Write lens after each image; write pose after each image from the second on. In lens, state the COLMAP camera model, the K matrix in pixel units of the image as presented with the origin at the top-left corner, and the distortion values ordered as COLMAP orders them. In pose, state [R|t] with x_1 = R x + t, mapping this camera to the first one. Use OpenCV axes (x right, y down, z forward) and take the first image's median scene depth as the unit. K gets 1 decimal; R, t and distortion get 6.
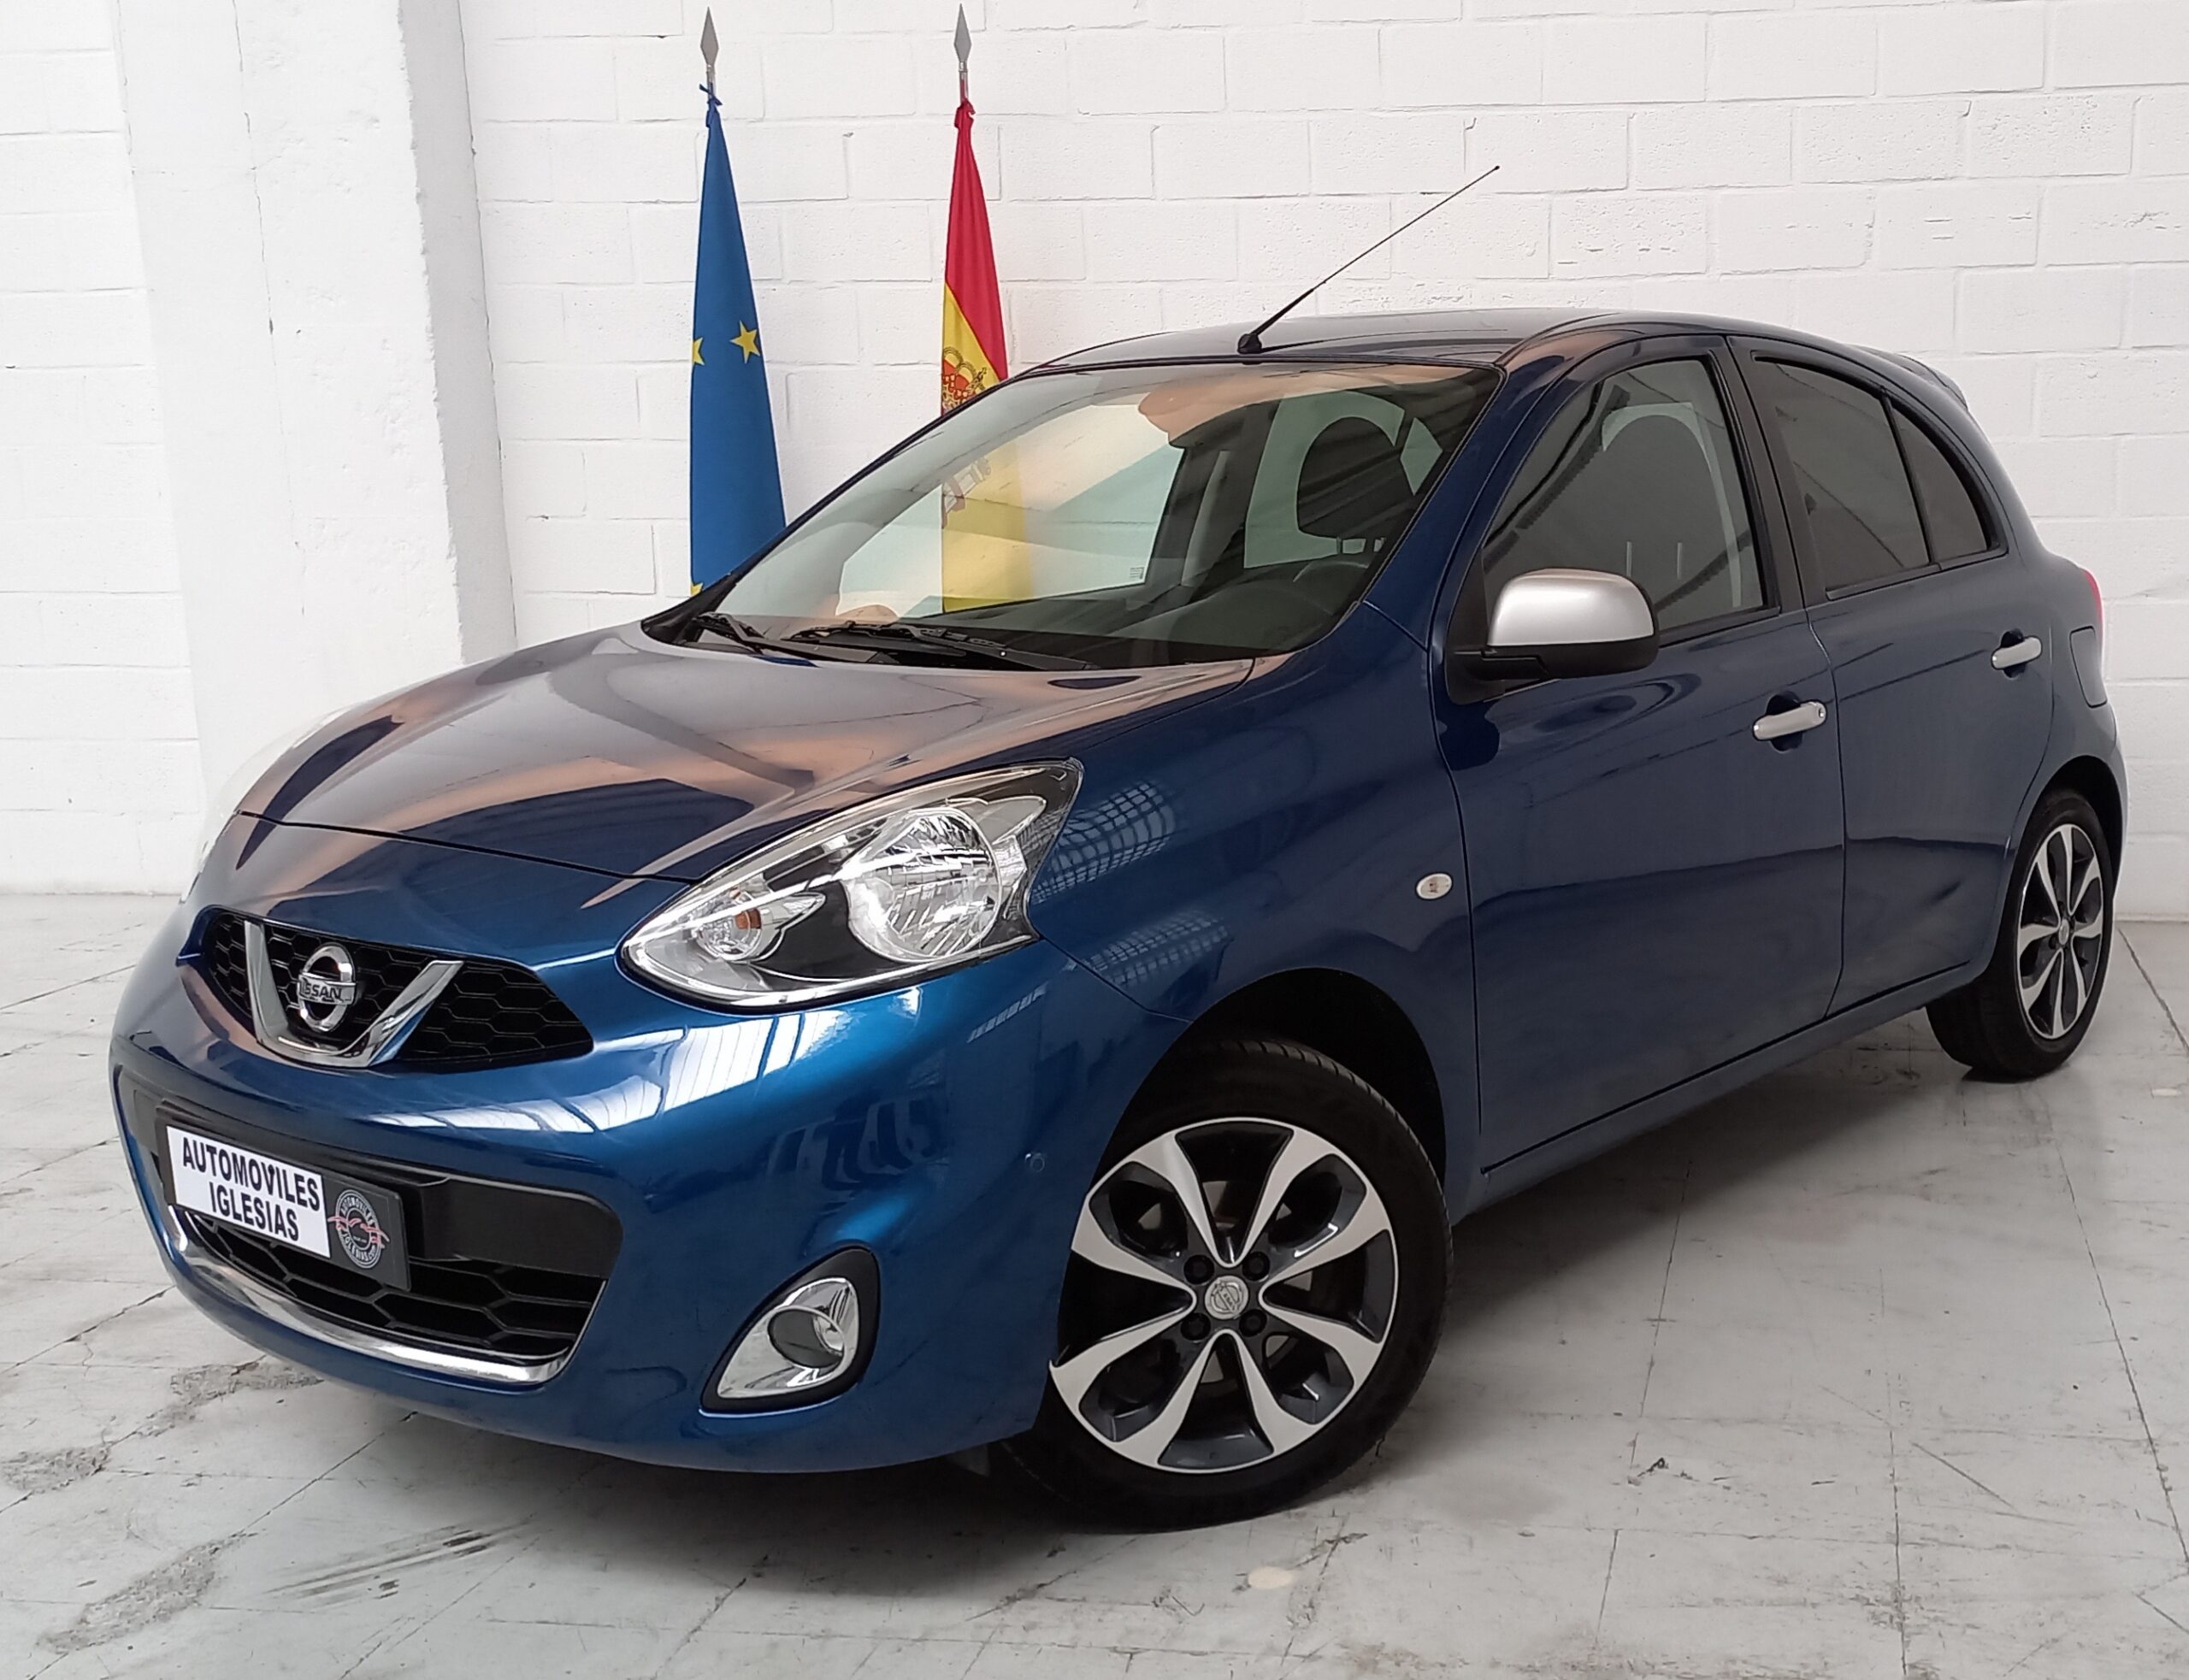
lens RADIAL K [[2521.9, 0, 1542.5], [0, 2521.9, 882.8], [0, 0, 1]] dist [0.112314, -0.147308]
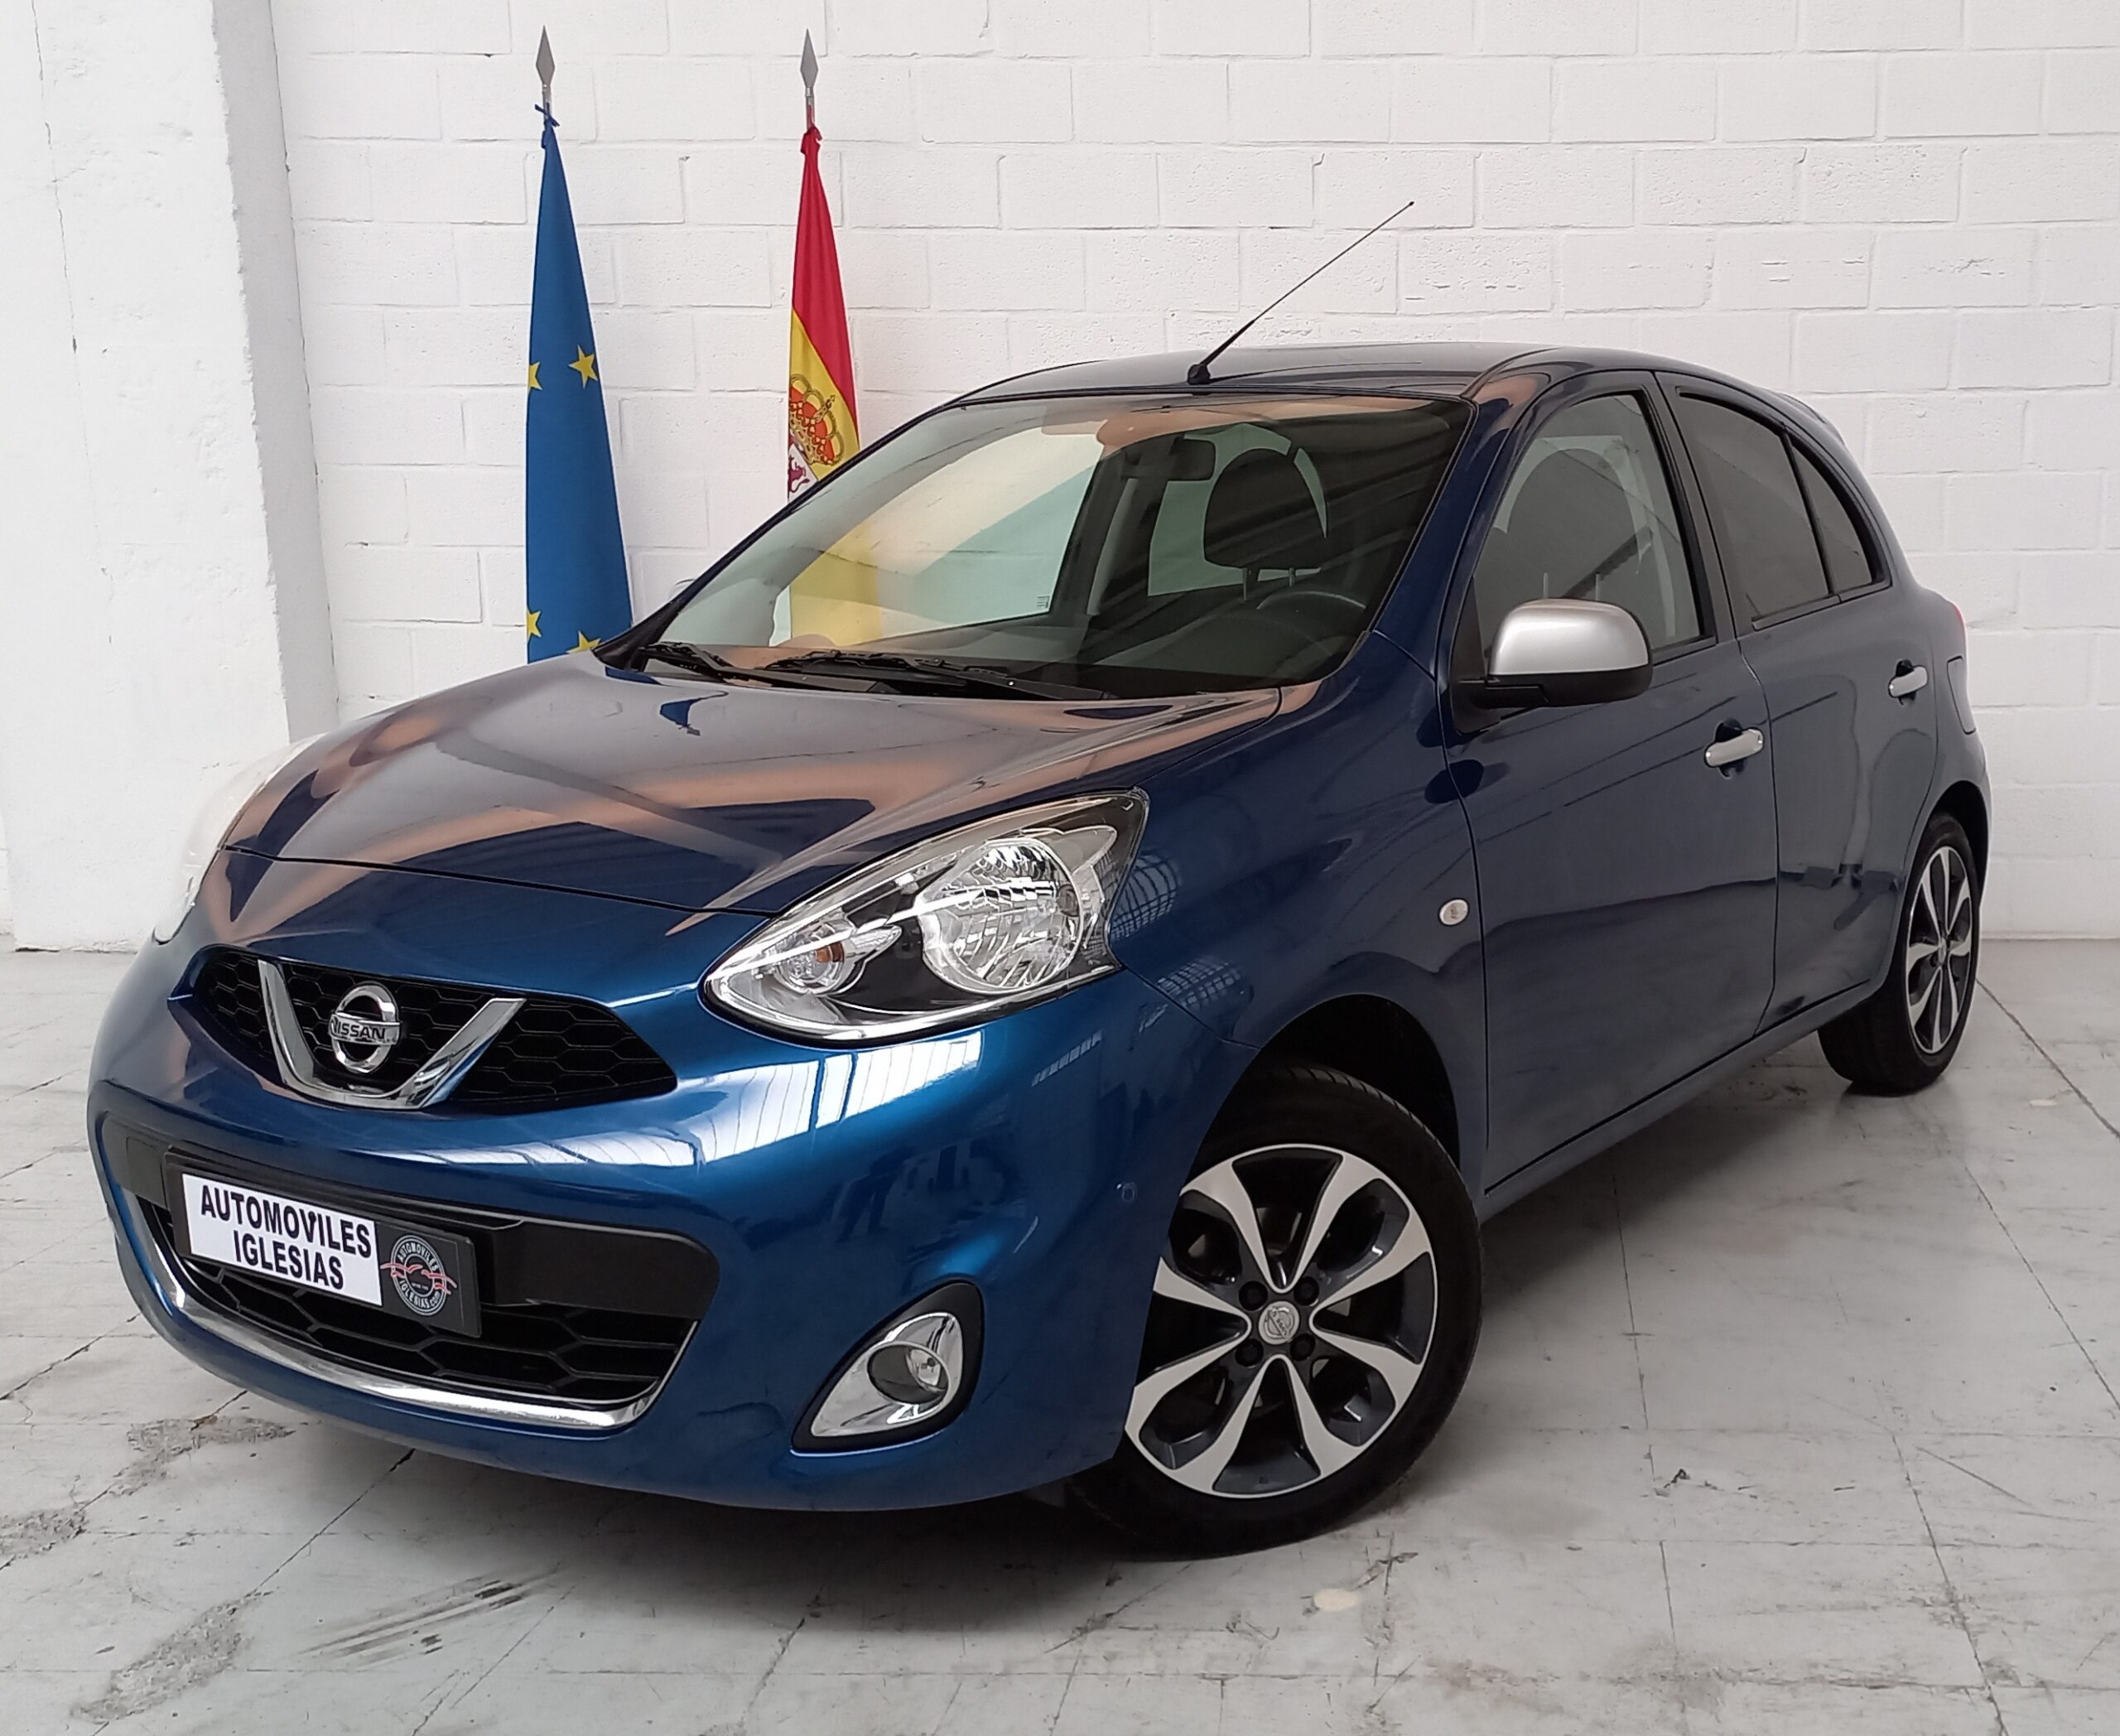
lens RADIAL K [[2459.2, 0, 1467.4], [0, 2459.2, 917.5], [0, 0, 1]] dist [0.115317, -0.154393]
pose [[0.995338, -0.010150, 0.095909, -0.141546], [0.009733, 0.999941, 0.004816, -0.001424], [-0.095952, -0.003860, 0.995378, 0.016814]]
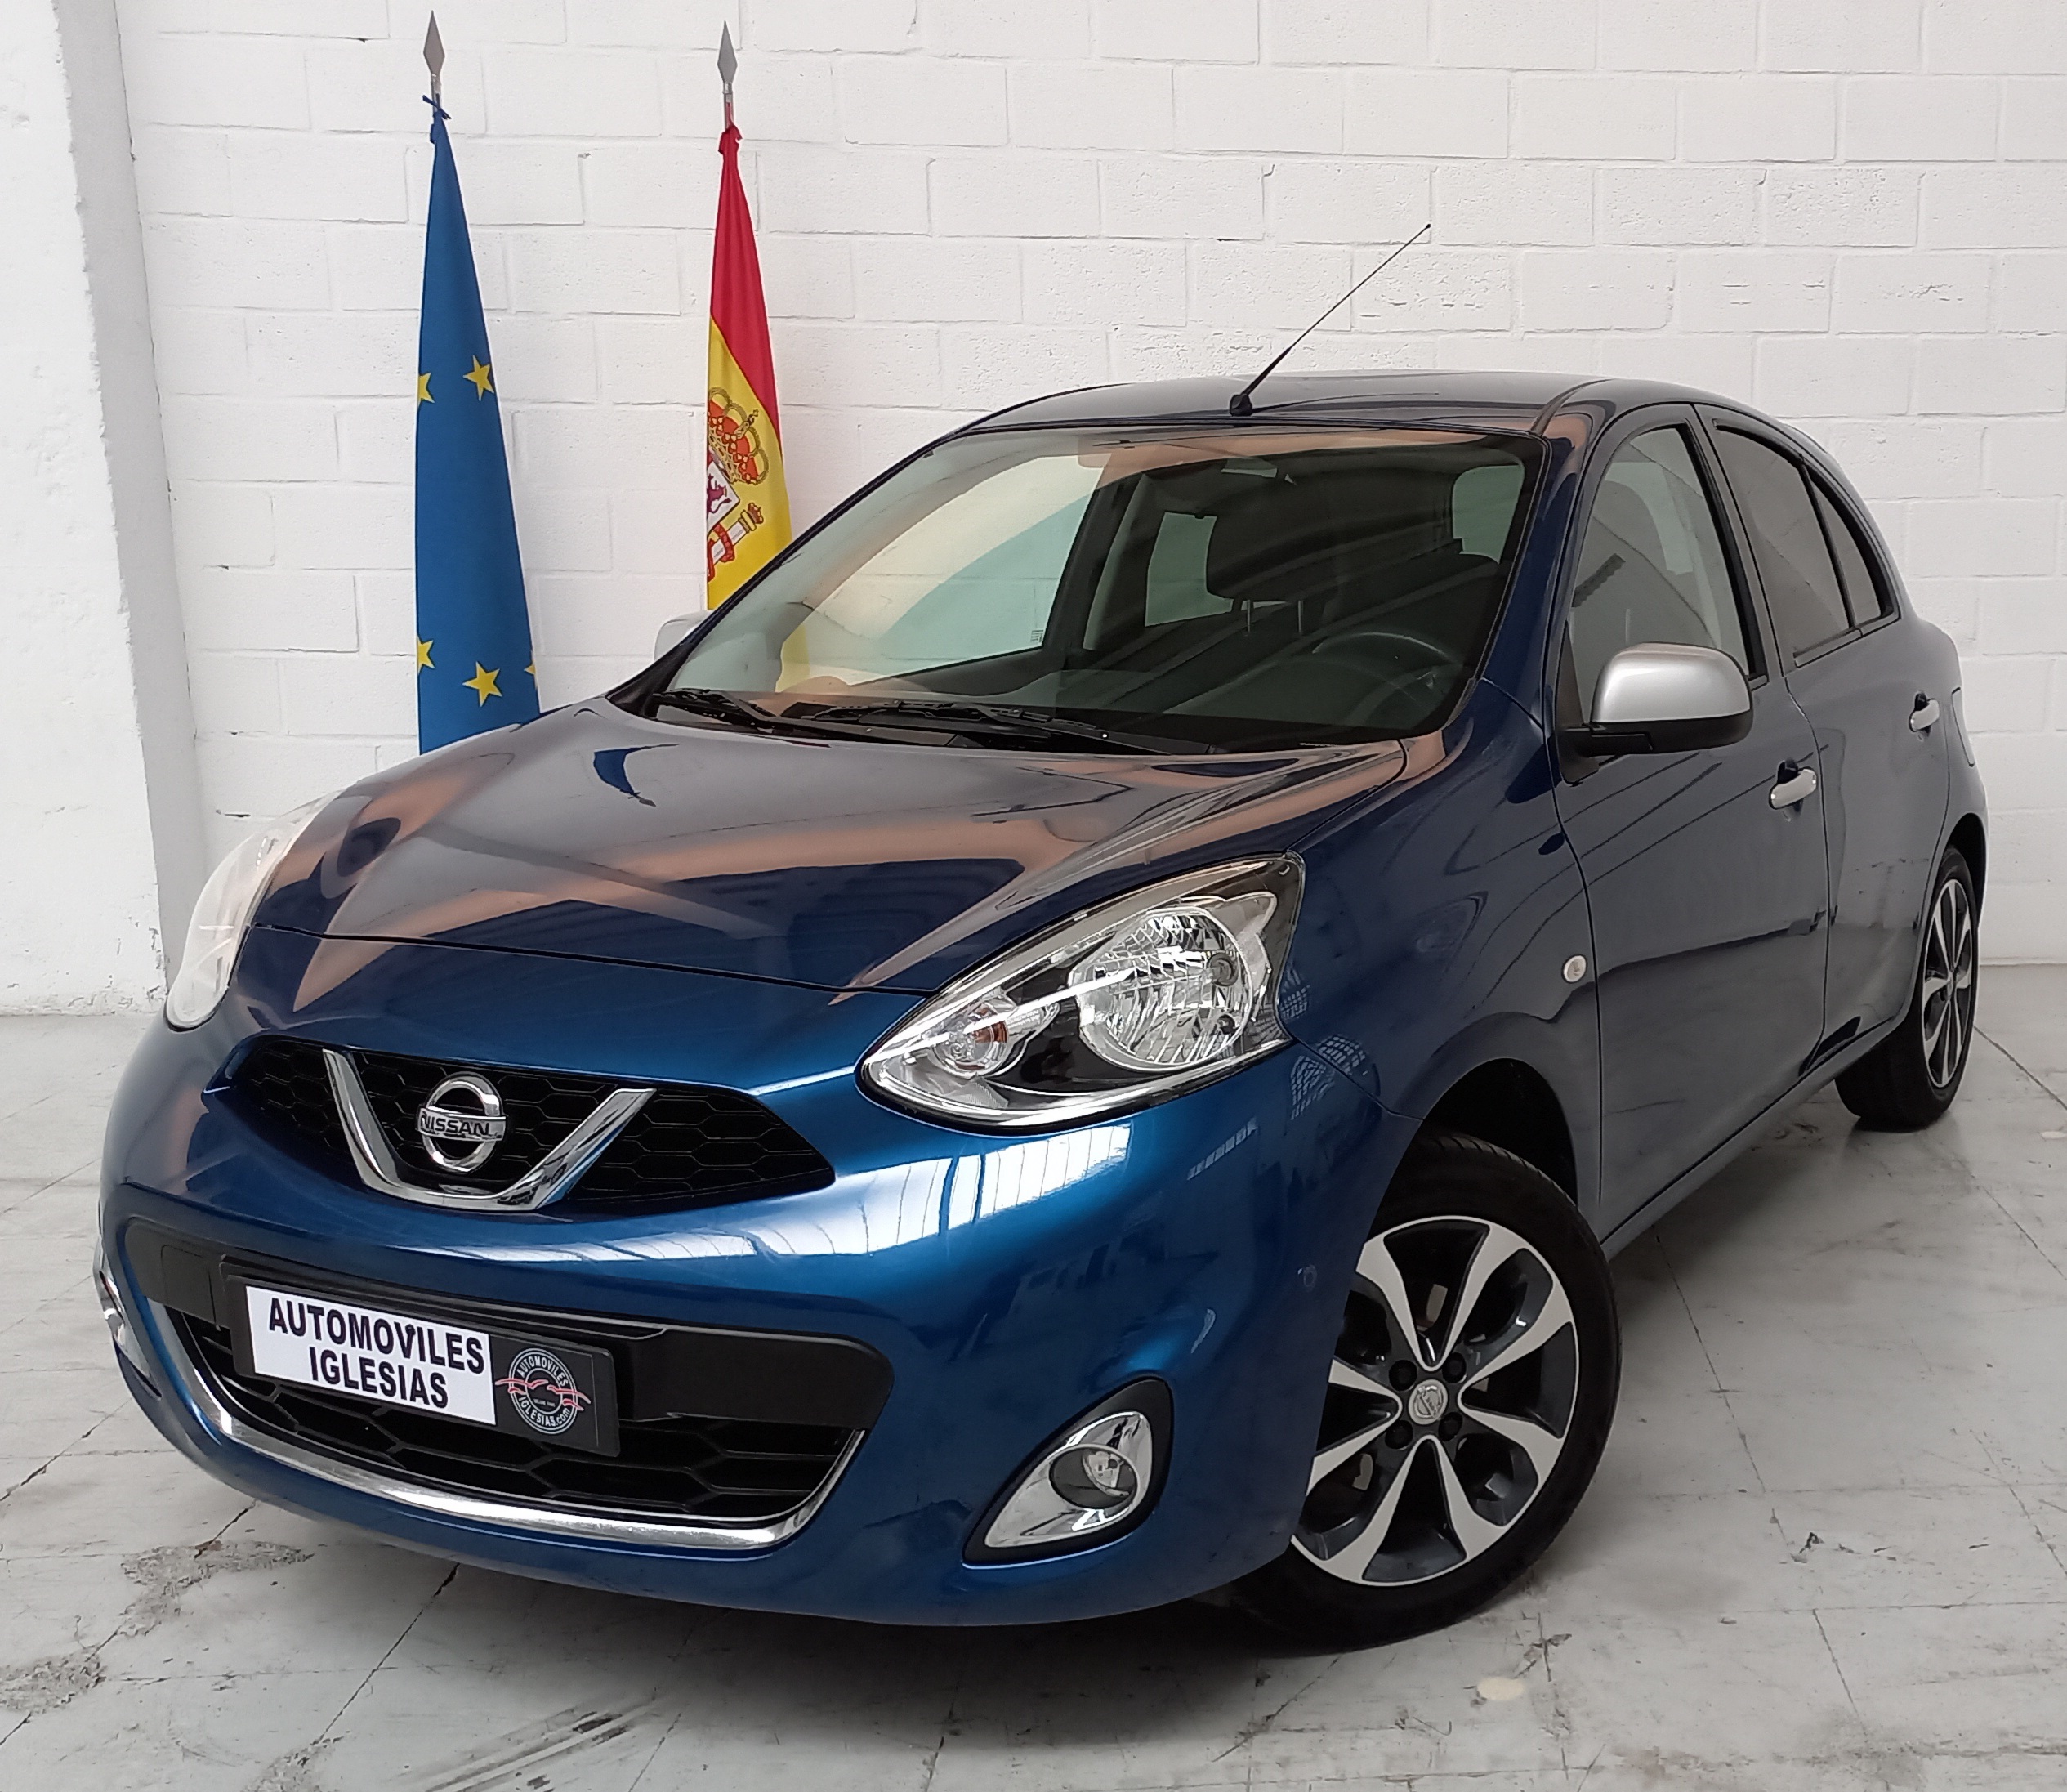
lens RADIAL K [[2517.1, 0, 1567.8], [0, 2517.1, 928.5], [0, 0, 1]] dist [0.103530, -0.119206]
pose [[0.977585, -0.025319, 0.209015, -0.267969], [0.024549, 0.999679, 0.006280, -0.022129], [-0.209107, -0.001008, 0.977892, 0.043632]]
